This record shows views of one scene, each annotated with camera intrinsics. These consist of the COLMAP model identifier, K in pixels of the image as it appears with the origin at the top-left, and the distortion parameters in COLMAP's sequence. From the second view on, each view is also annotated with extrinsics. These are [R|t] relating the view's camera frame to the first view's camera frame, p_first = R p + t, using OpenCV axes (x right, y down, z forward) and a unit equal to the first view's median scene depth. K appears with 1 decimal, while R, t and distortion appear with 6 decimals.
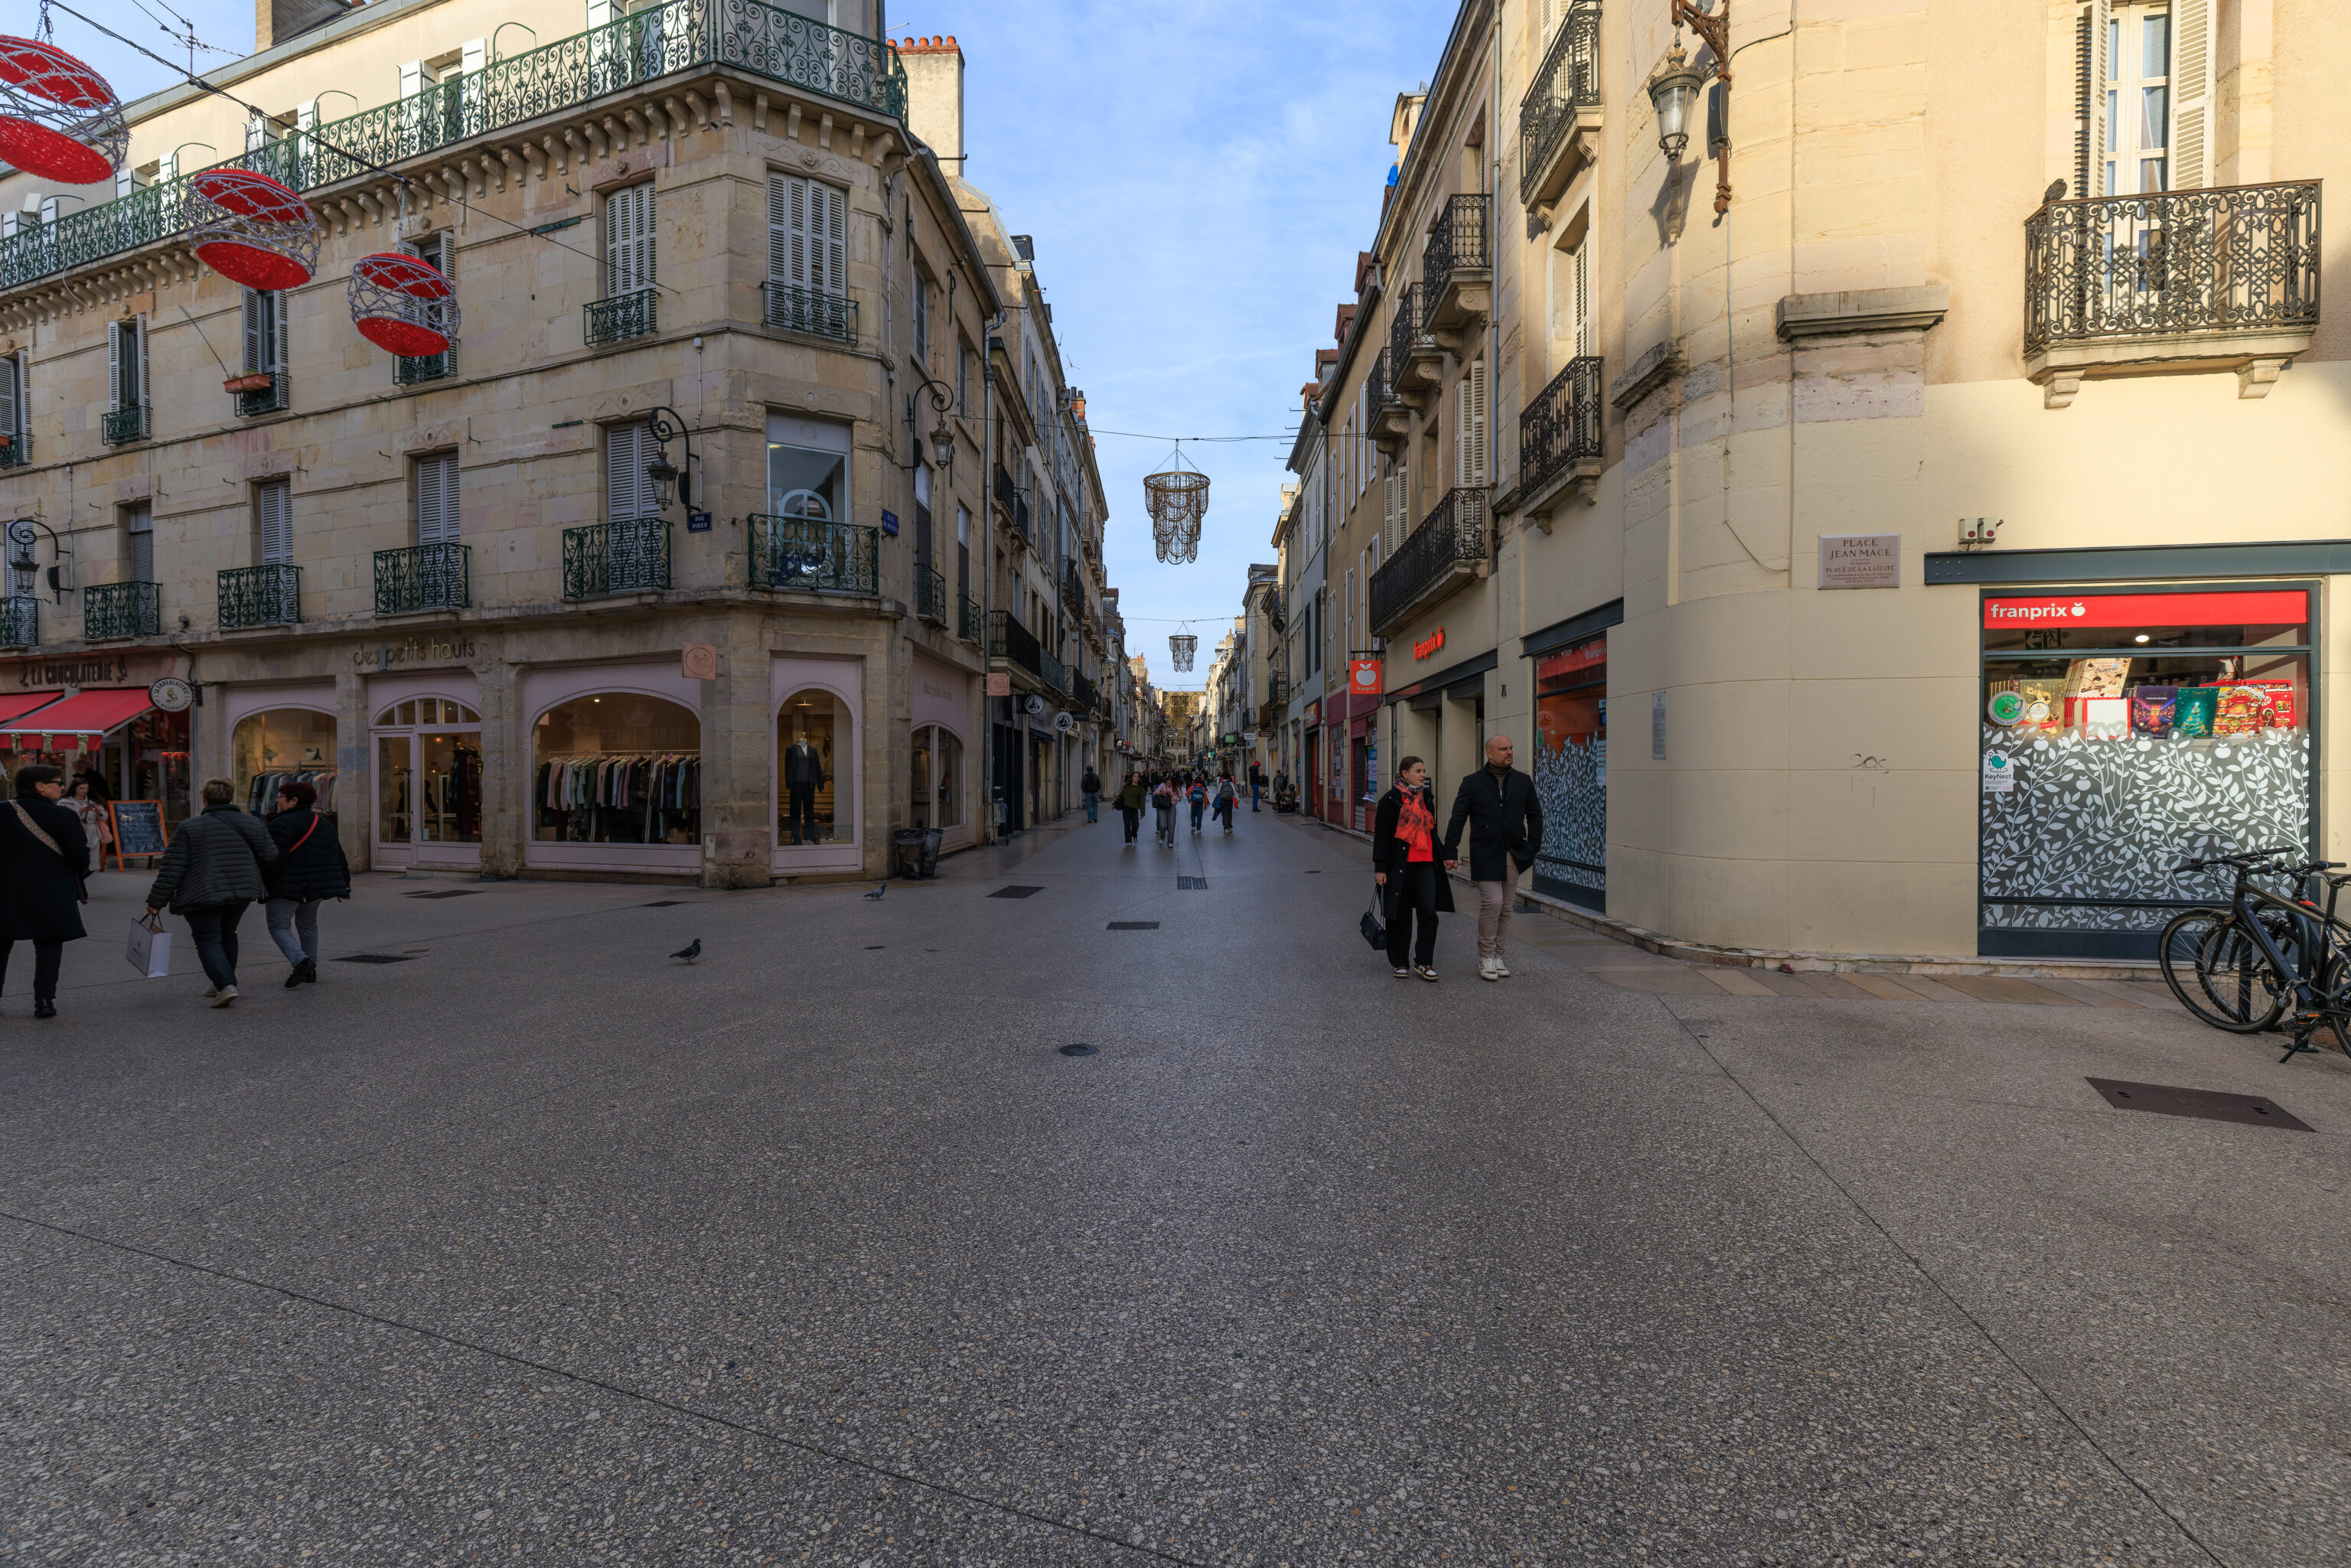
lens RADIAL K [[984.0, 0, 1170.9], [0, 984.0, 779.1], [0, 0, 1]] dist [-0.000470, 0.000004]
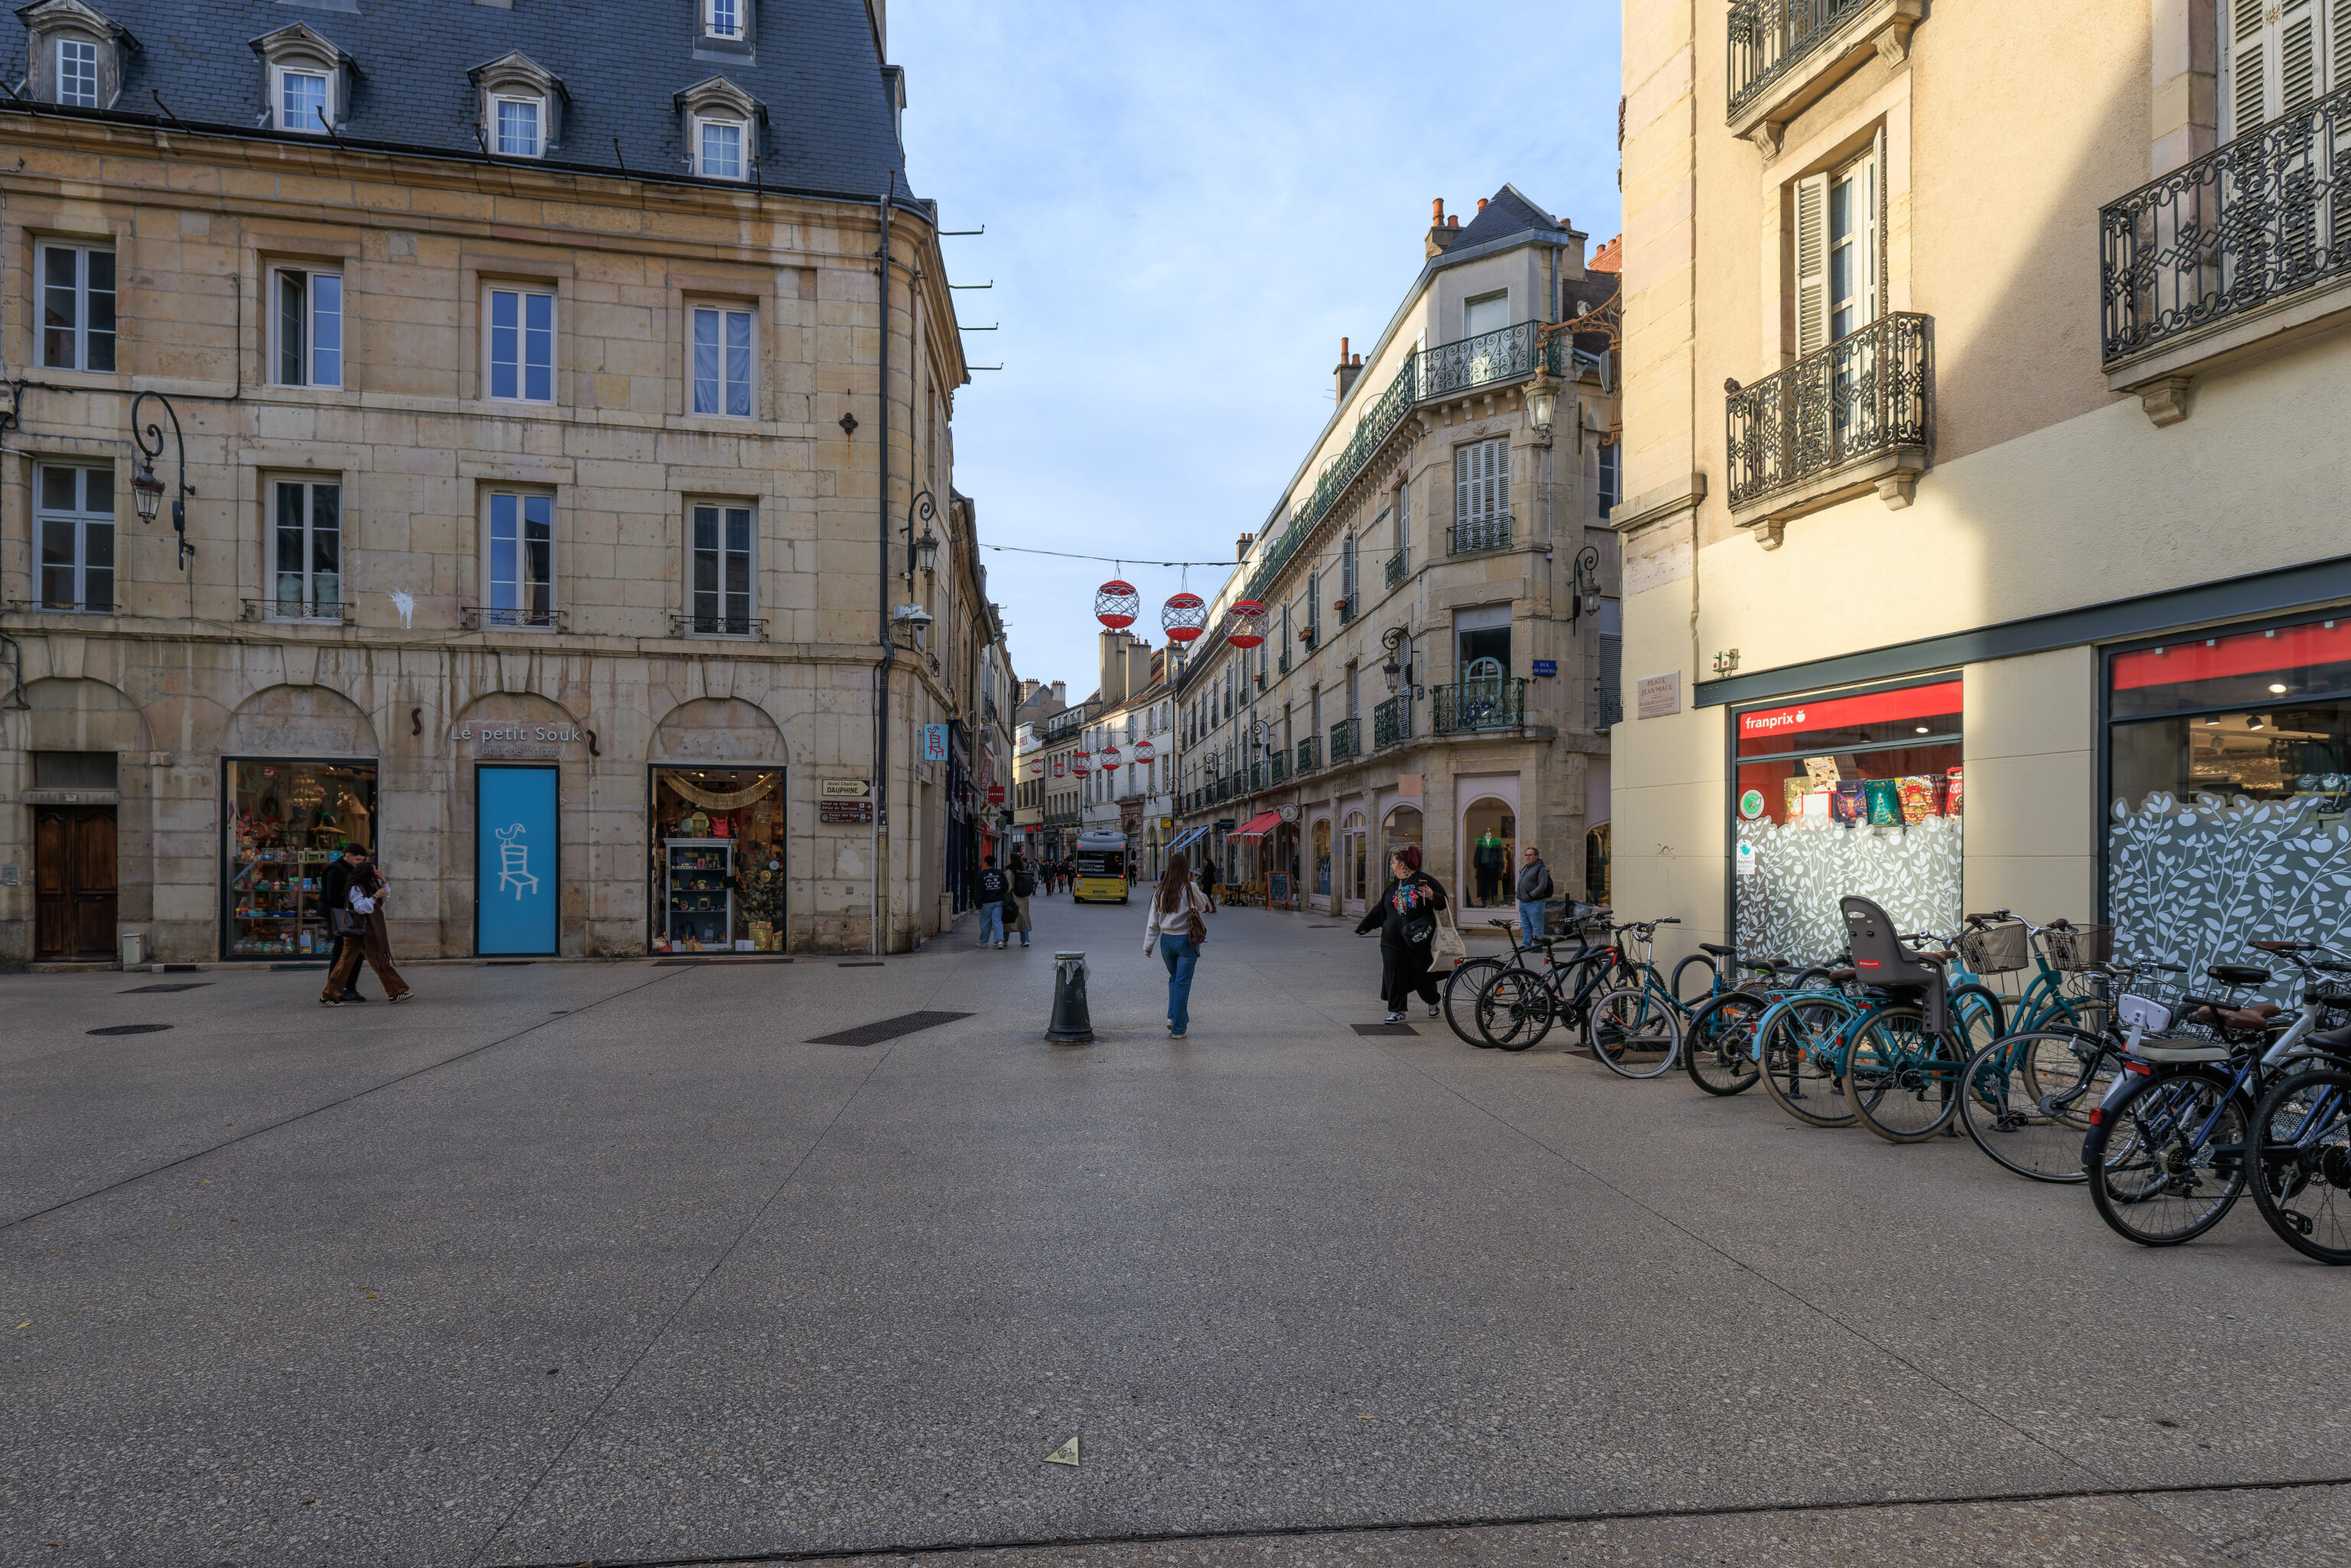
lens RADIAL K [[984.0, 0, 1149.8], [0, 984.0, 852.7], [0, 0, 1]] dist [-0.000470, 0.000004]
pose [[0.467595, -0.002214, -0.883940, 1.567254], [-0.008286, 0.999942, -0.006888, 0.001039], [0.883904, 0.010545, 0.467549, -0.203113]]
